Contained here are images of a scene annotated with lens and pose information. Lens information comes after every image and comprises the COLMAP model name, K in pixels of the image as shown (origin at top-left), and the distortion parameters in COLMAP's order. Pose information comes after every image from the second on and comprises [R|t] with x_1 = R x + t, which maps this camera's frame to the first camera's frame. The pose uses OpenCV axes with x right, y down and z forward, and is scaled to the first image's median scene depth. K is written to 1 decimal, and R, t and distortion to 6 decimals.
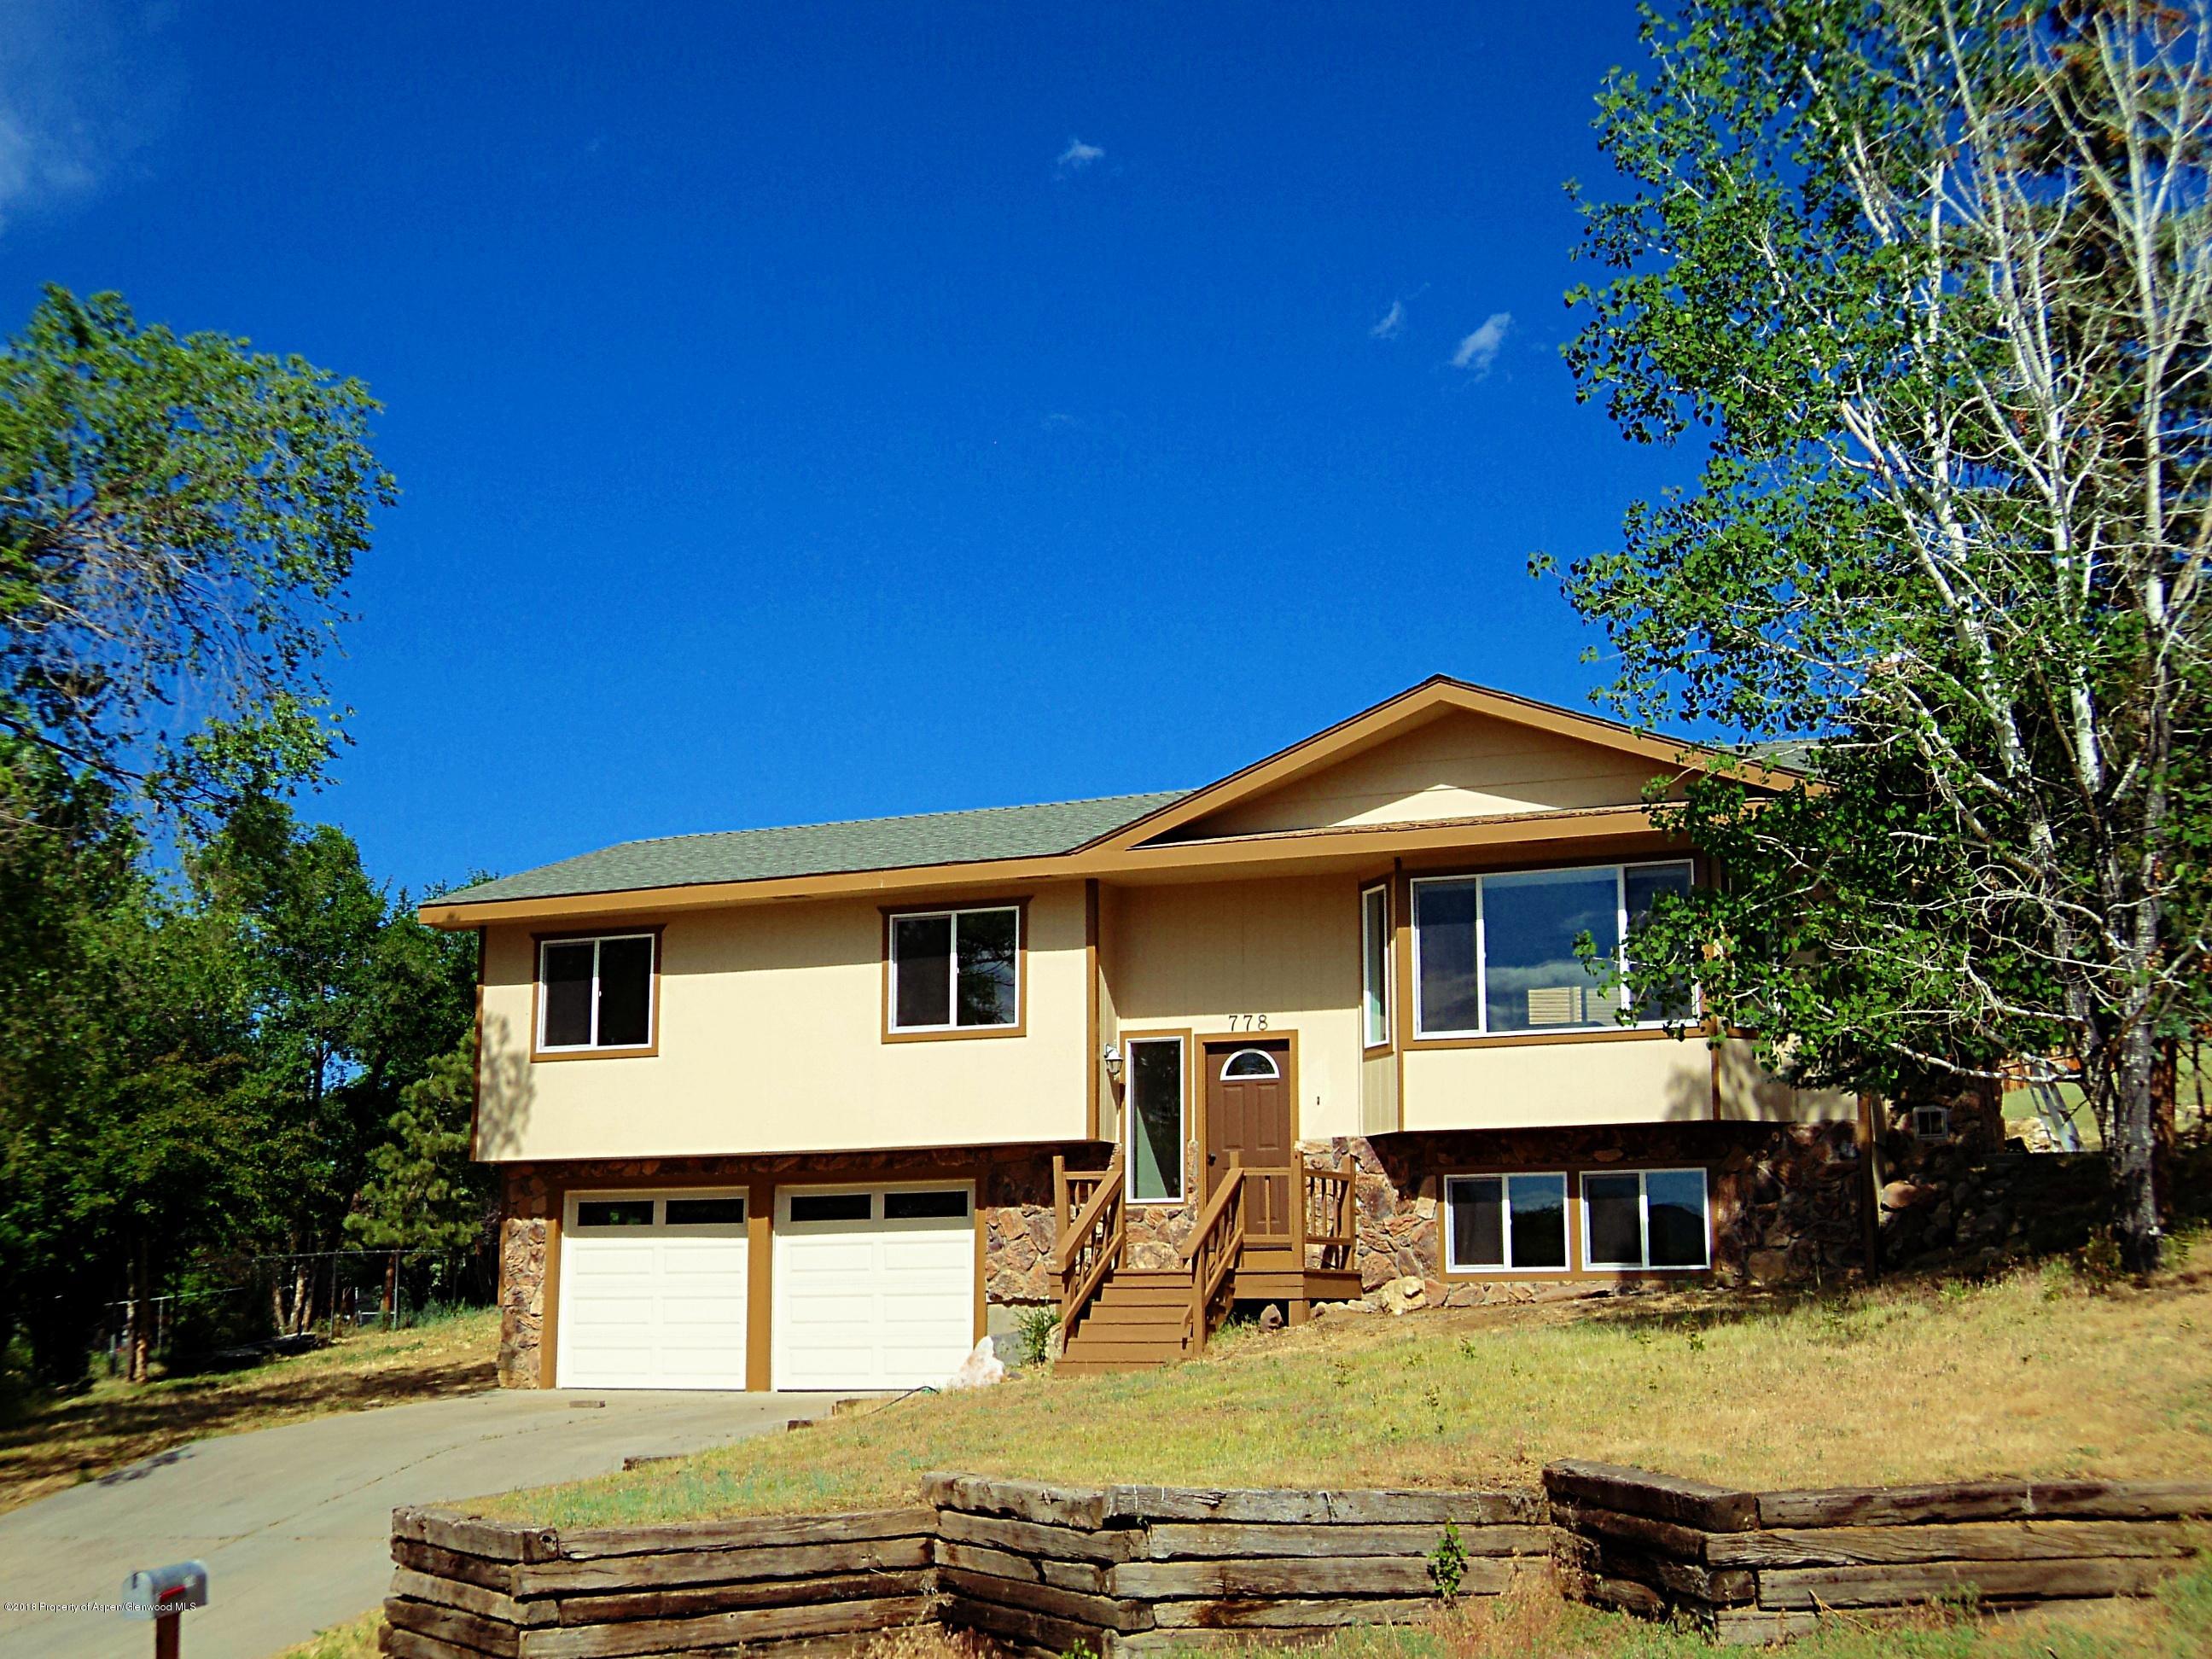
lens RADIAL K [[2977.7, 0, 1106.0], [0, 2977.7, 829.5], [0, 0, 1]] dist [-0.049618, -0.063429]
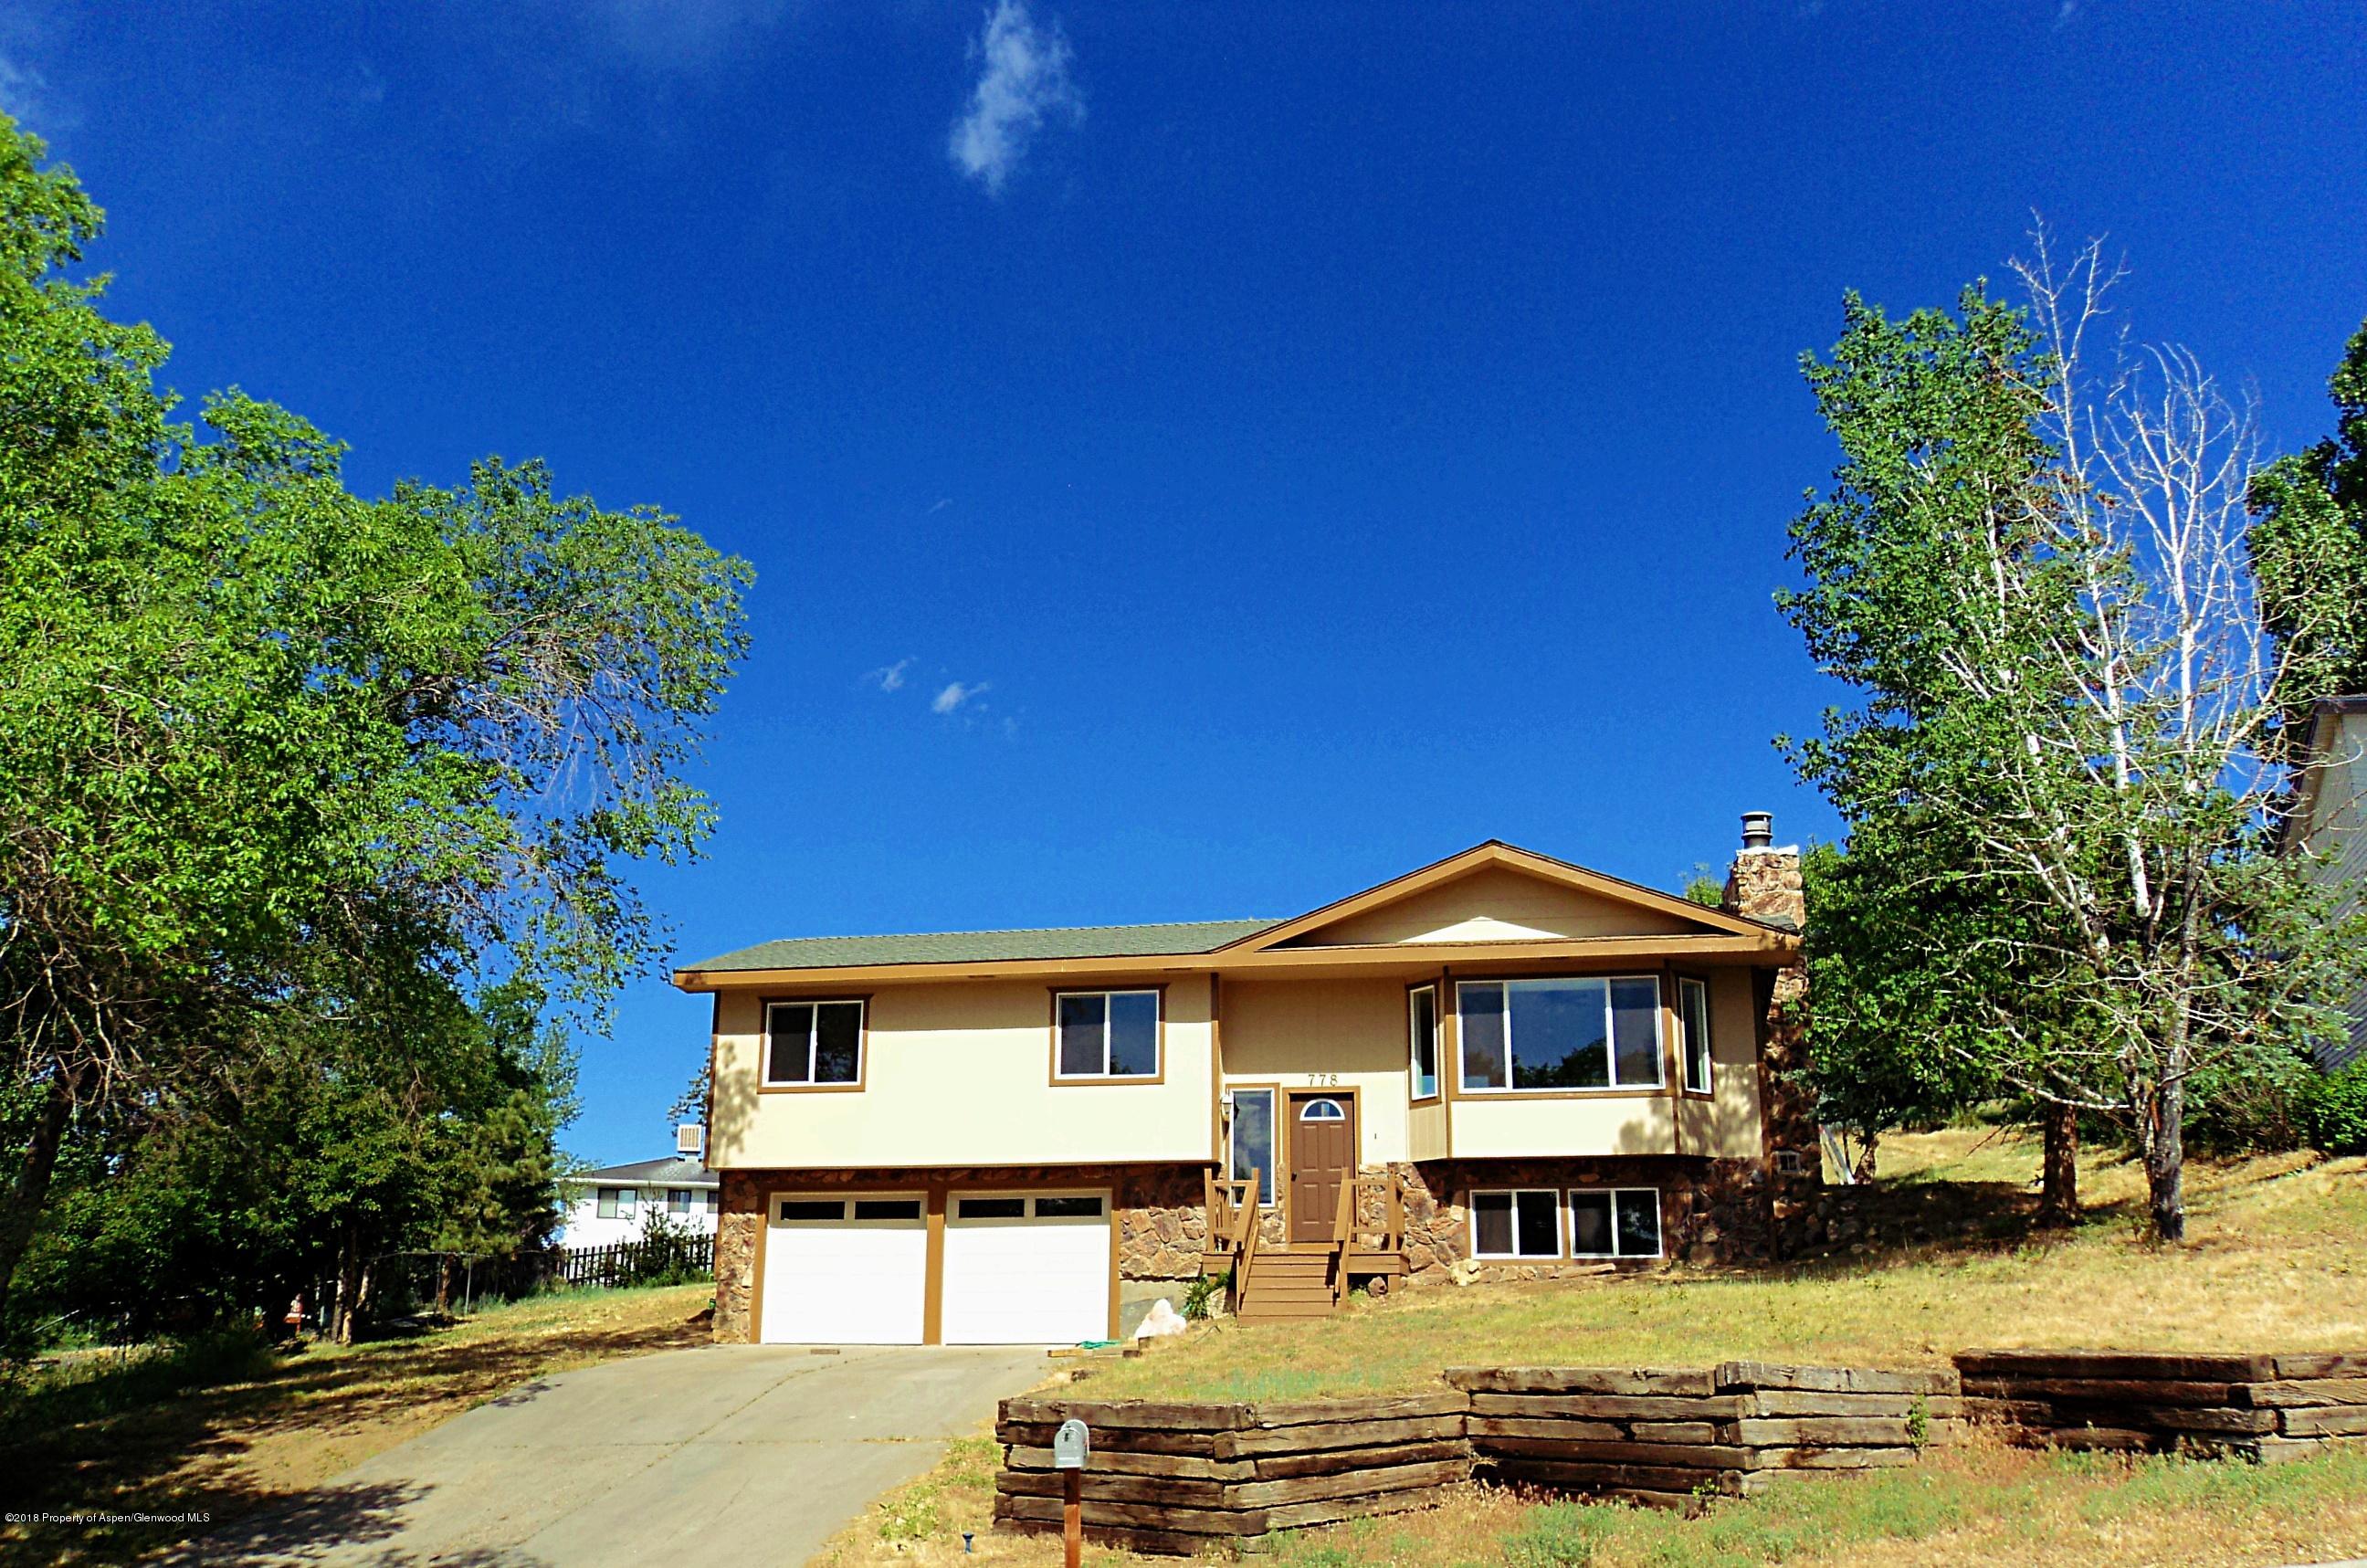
lens RADIAL K [[1996.7, 0, 1213.1], [0, 1996.7, 865.4], [0, 0, 1]] dist [-0.022777, 0.001565]
pose [[0.966891, 0.066754, 0.246306, -0.250771], [-0.048016, 0.995531, -0.081322, 0.044494], [-0.250634, 0.066803, 0.965774, 0.093800]]
